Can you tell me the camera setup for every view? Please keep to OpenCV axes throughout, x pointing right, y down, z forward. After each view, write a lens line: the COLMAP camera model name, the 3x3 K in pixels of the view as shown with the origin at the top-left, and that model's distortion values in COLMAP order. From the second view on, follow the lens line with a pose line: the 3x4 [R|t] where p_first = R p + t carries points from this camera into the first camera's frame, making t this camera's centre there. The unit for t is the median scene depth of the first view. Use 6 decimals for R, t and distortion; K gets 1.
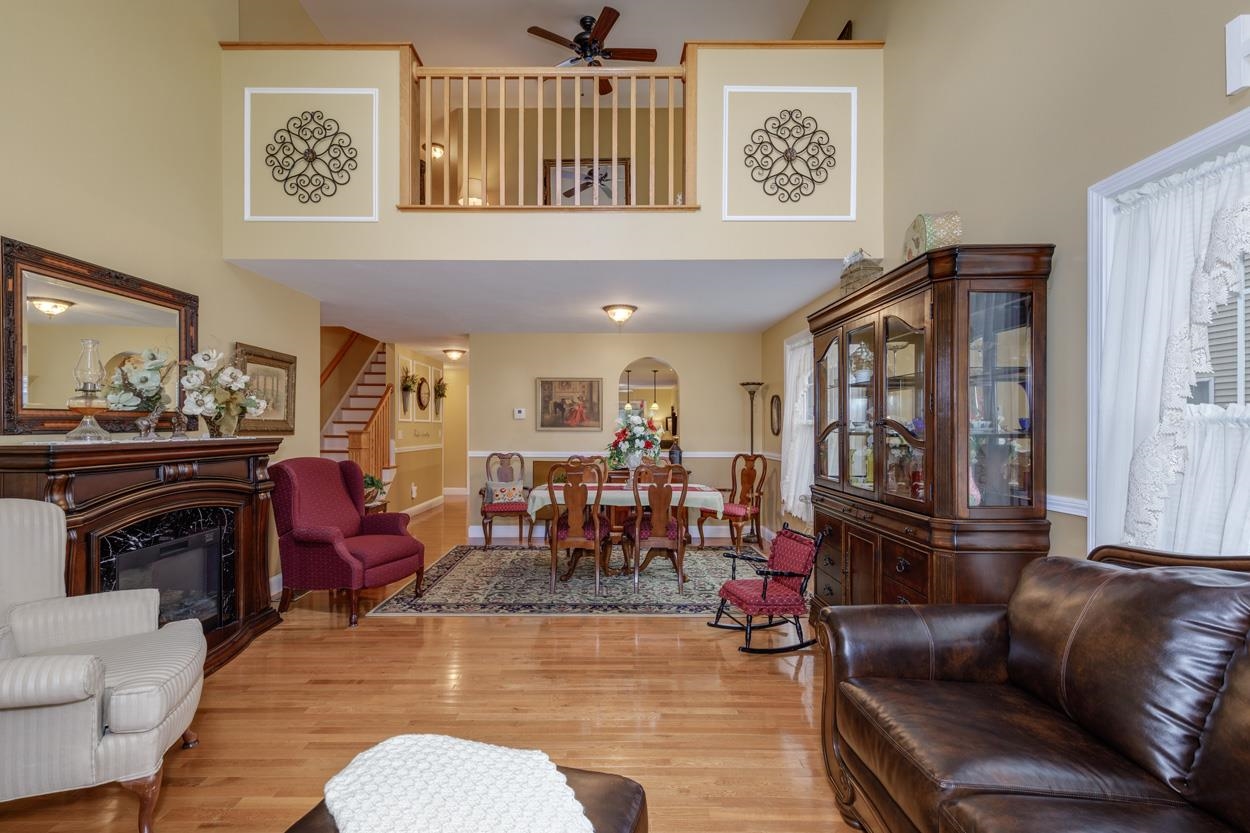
lens RADIAL K [[597.5, 0, 597.1], [0, 597.5, 428.3], [0, 0, 1]] dist [0.001765, -0.000411]
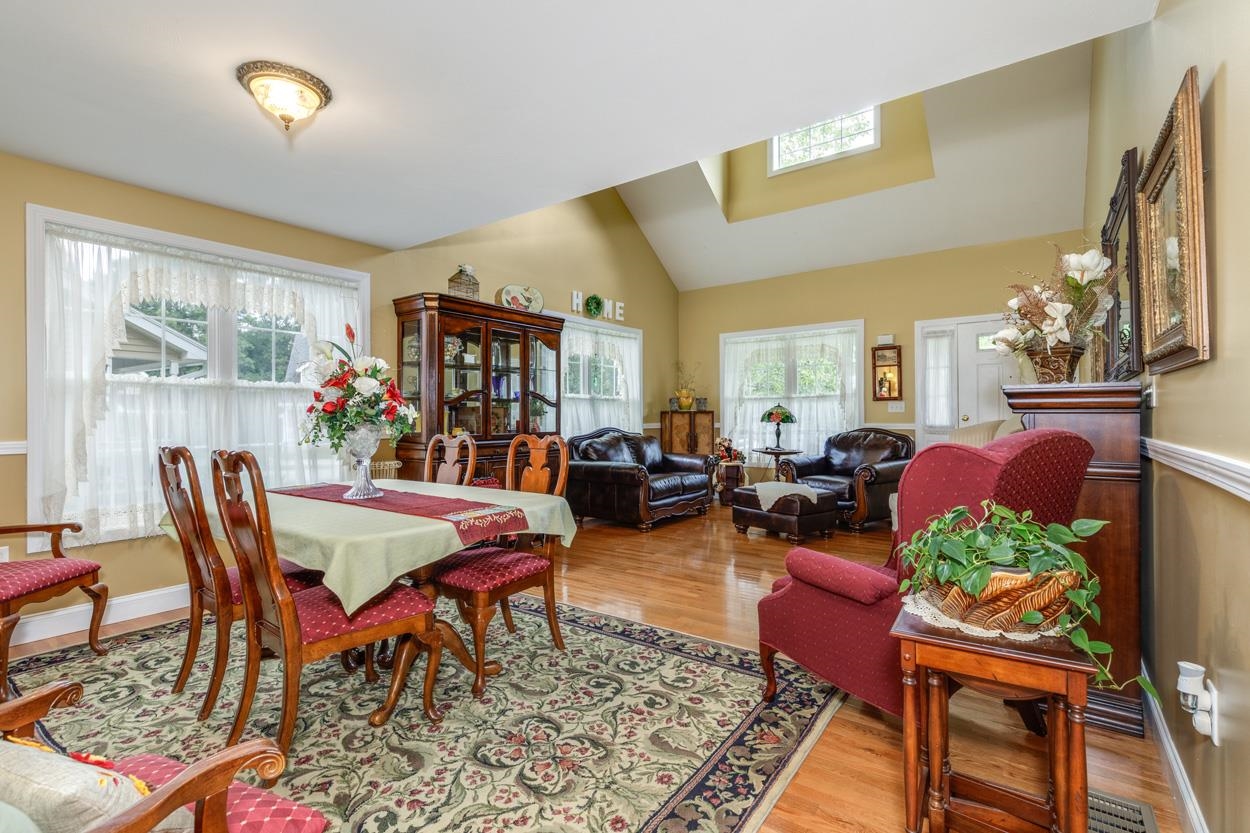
lens RADIAL K [[584.9, 0, 625.0], [0, 584.9, 416.5], [0, 0, 1]] dist [0.015739, 0.000160]
pose [[-0.829596, -0.000572, 0.558364, -0.521050], [0.004770, 0.999956, 0.008111, 0.032480], [-0.558344, 0.009392, -0.829557, 1.619579]]
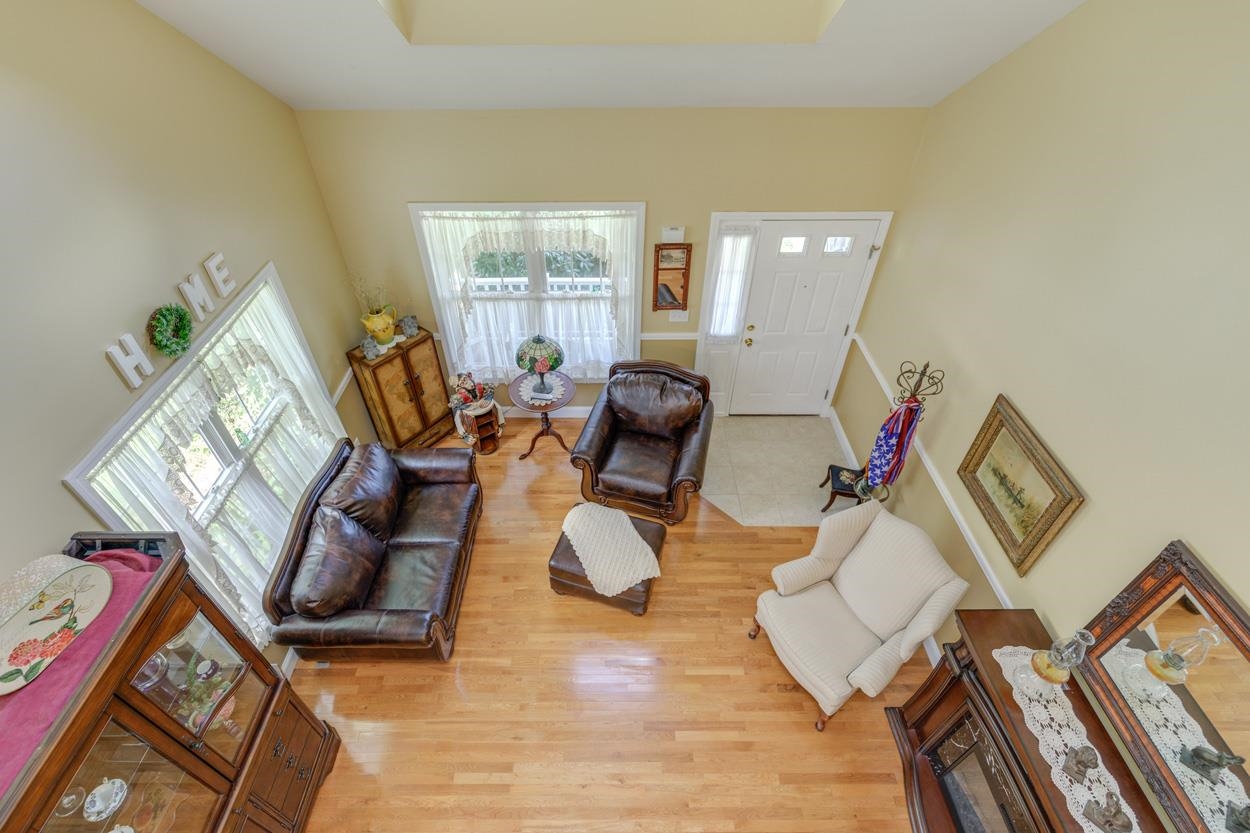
lens RADIAL K [[573.3, 0, 621.4], [0, 573.3, 414.2], [0, 0, 1]] dist [0.003796, 0.000552]
pose [[-0.999731, -0.000966, -0.023191, -0.083730], [-0.016232, 0.743285, 0.668778, -0.652632], [0.016591, 0.668975, -0.743100, 0.929878]]
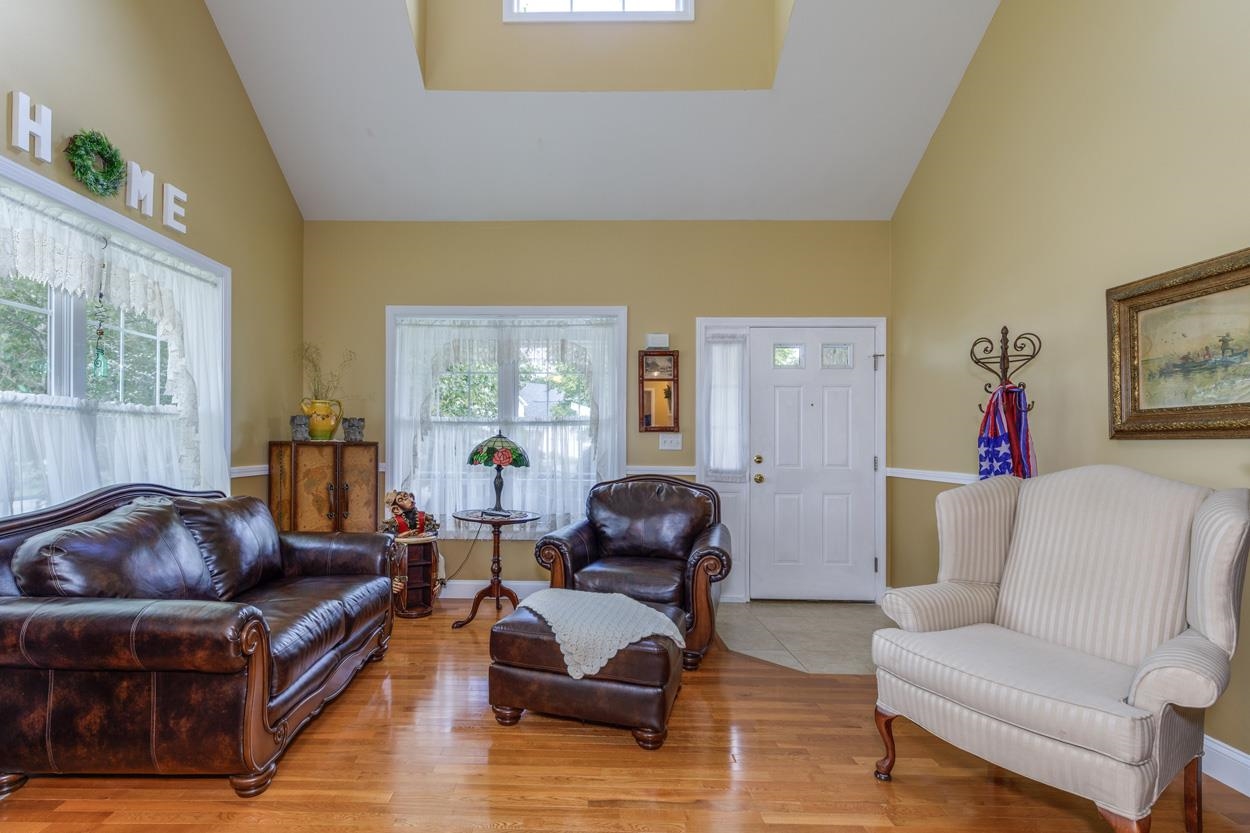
lens RADIAL K [[595.5, 0, 578.4], [0, 595.5, 444.7], [0, 0, 1]] dist [0.014590, -0.009106]
pose [[-0.999908, -0.013444, 0.001607, -0.069090], [-0.013443, 0.999909, 0.000715, 0.029658], [-0.001617, 0.000693, -0.999998, 0.964712]]
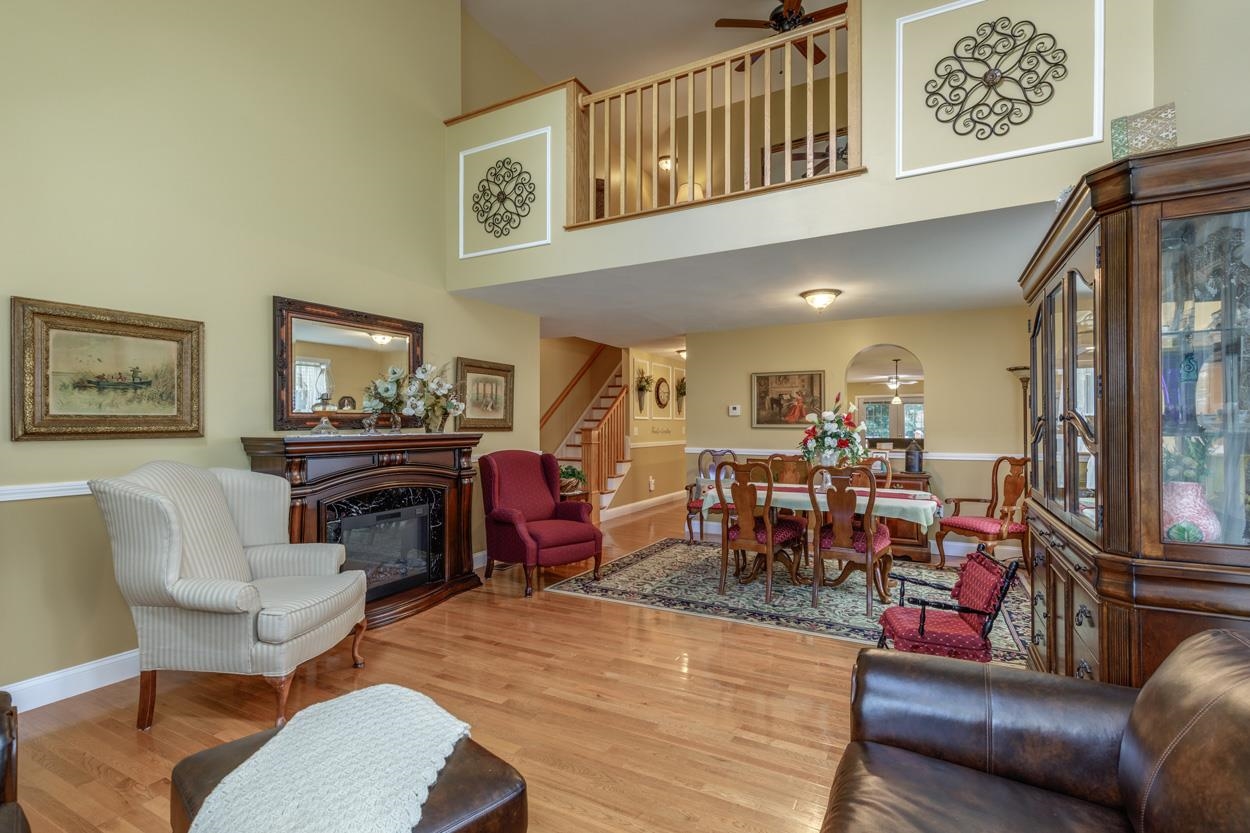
lens RADIAL K [[584.7, 0, 589.7], [0, 584.7, 420.7], [0, 0, 1]] dist [0.007223, -0.000407]
pose [[0.874070, -0.005656, -0.485766, 0.225934], [0.001845, 0.999964, -0.008324, 0.000179], [0.485796, 0.006379, 0.874049, 0.065301]]
